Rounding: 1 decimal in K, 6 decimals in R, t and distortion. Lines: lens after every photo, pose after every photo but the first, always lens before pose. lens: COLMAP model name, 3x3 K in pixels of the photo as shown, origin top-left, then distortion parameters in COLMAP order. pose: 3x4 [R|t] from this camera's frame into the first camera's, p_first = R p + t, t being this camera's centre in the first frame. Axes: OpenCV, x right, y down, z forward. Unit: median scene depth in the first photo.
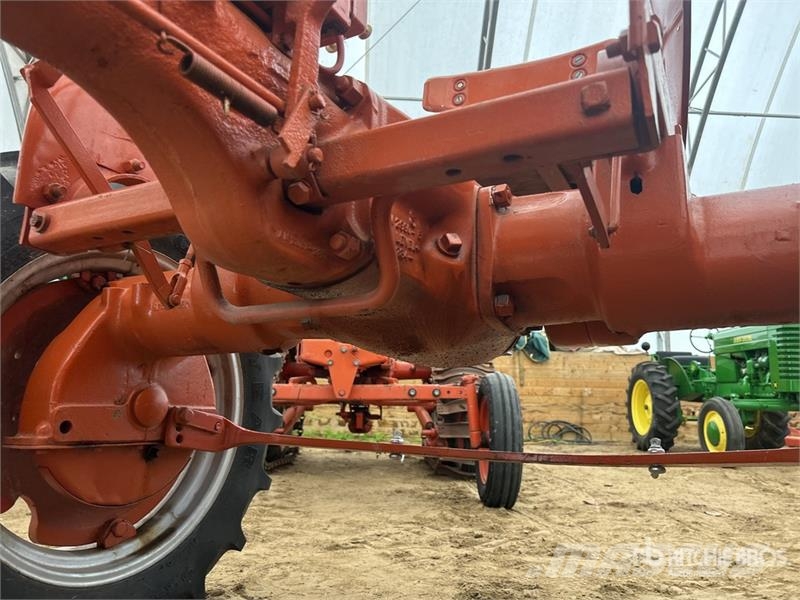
lens RADIAL K [[608.8, 0, 407.5], [0, 608.8, 303.7], [0, 0, 1]] dist [0.050591, -0.059795]
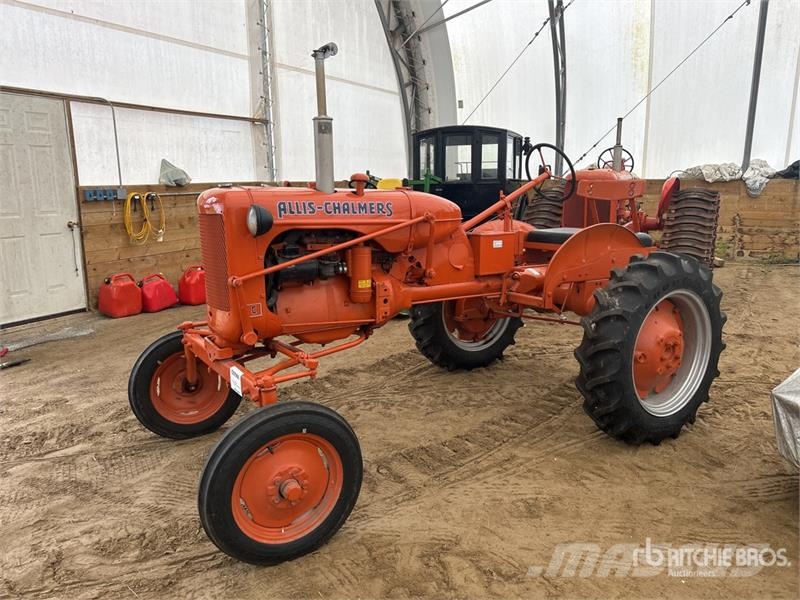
lens RADIAL K [[608.8, 0, 408.4], [0, 608.8, 301.5], [0, 0, 1]] dist [0.050591, -0.059795]
pose [[0.872110, 0.080095, -0.482710, 0.138374], [0.097425, 0.938337, 0.331712, -0.165881], [0.479513, -0.336317, 0.810530, -0.317985]]
